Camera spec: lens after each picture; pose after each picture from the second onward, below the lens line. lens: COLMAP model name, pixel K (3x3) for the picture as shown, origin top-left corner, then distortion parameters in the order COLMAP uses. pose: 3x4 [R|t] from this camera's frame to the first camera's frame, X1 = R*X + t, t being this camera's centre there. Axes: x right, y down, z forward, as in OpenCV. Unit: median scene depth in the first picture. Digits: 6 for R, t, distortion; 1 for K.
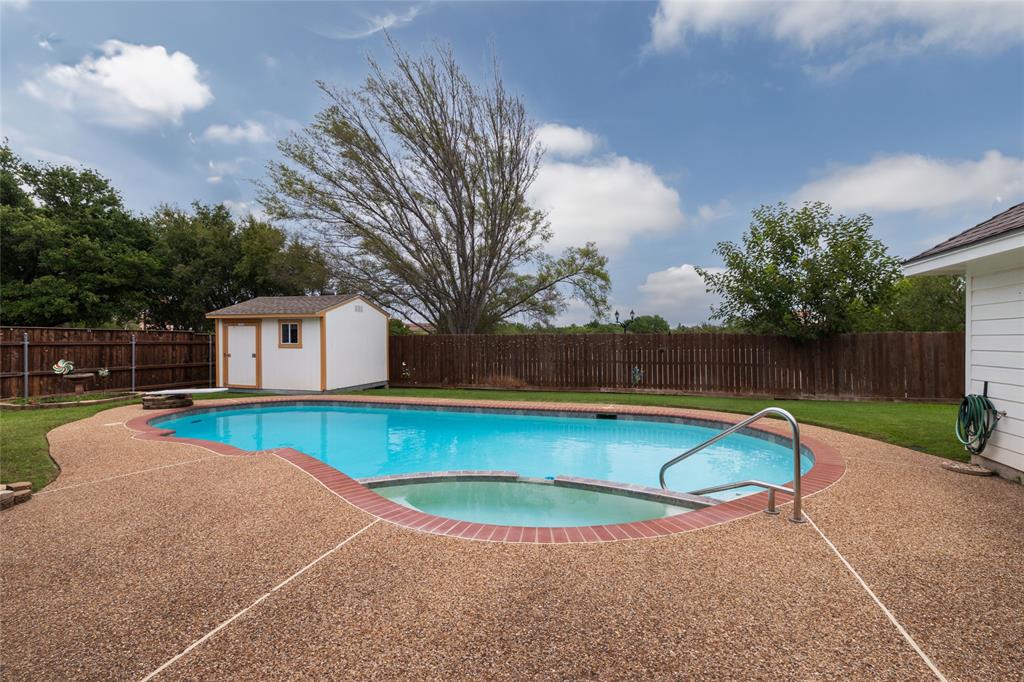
lens RADIAL K [[493.8, 0, 512.0], [0, 493.8, 341.0], [0, 0, 1]] dist [0.000267, -0.000089]
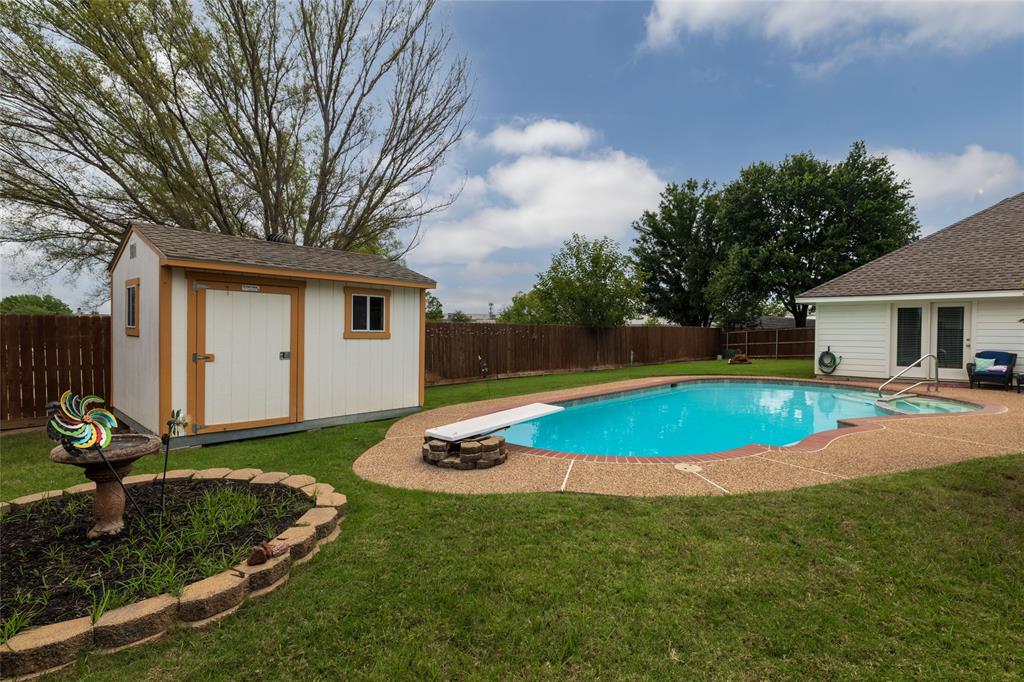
lens RADIAL K [[493.8, 0, 512.0], [0, 493.8, 341.0], [0, 0, 1]] dist [0.000267, -0.000089]
pose [[0.402814, -0.011641, 0.915208, -0.887252], [-0.001300, 0.999911, 0.013291, 0.009179], [-0.915281, -0.006543, 0.402763, 0.615707]]
